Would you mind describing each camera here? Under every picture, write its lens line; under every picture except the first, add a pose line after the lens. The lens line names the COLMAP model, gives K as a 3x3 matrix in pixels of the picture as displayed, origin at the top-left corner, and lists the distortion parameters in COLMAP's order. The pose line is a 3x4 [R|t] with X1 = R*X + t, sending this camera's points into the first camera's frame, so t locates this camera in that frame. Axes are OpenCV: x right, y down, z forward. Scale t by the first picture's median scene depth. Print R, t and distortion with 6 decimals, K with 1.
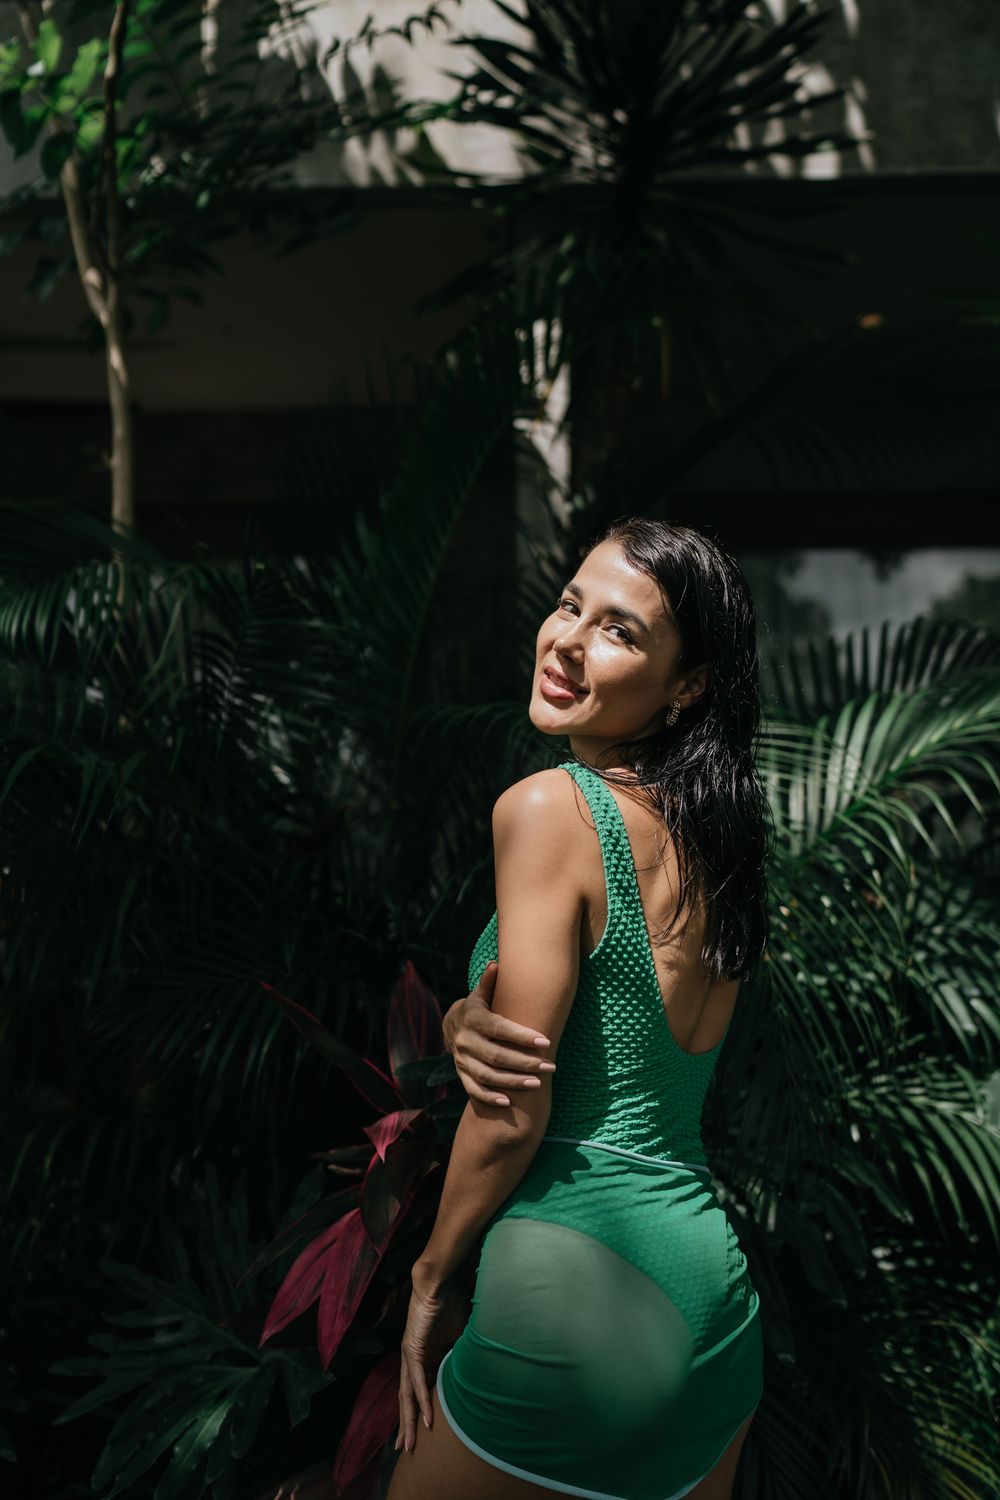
lens RADIAL K [[1511.2, 0, 454.2], [0, 1511.2, 706.6], [0, 0, 1]] dist [-0.114317, 0.111648]
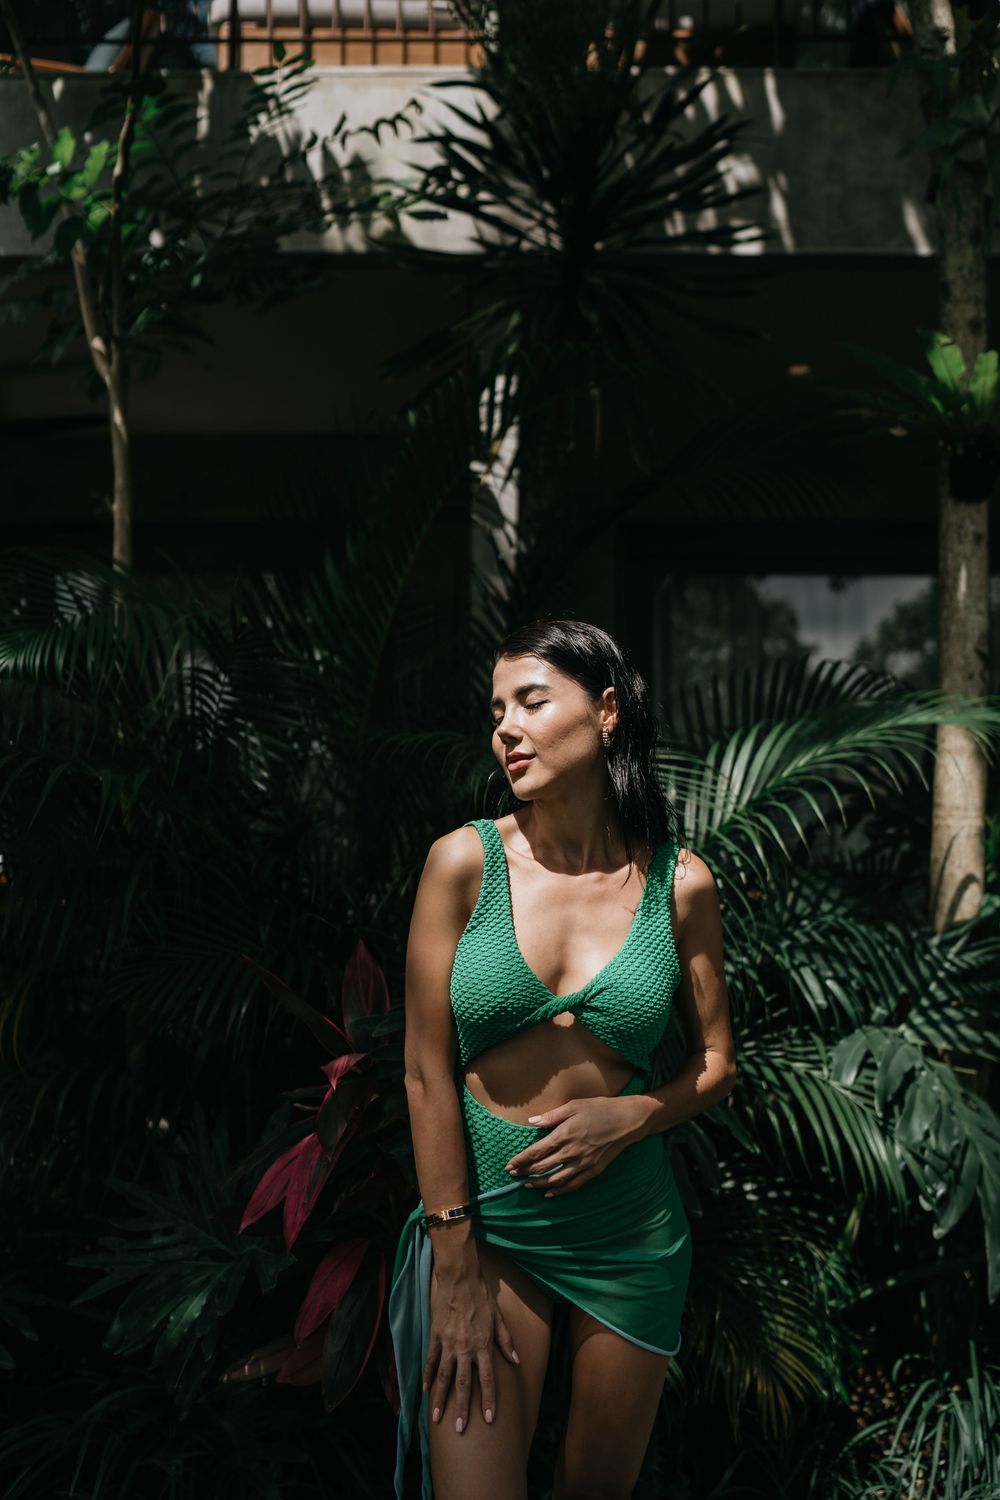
lens RADIAL K [[1489.6, 0, 500.0], [0, 1489.6, 750.0], [0, 0, 1]] dist [-0.091446, 0.017438]
pose [[0.998560, 0.017482, 0.050722, 0.016558], [-0.019136, 0.999295, 0.032307, -0.025210], [-0.050121, -0.033231, 0.998190, -0.189801]]
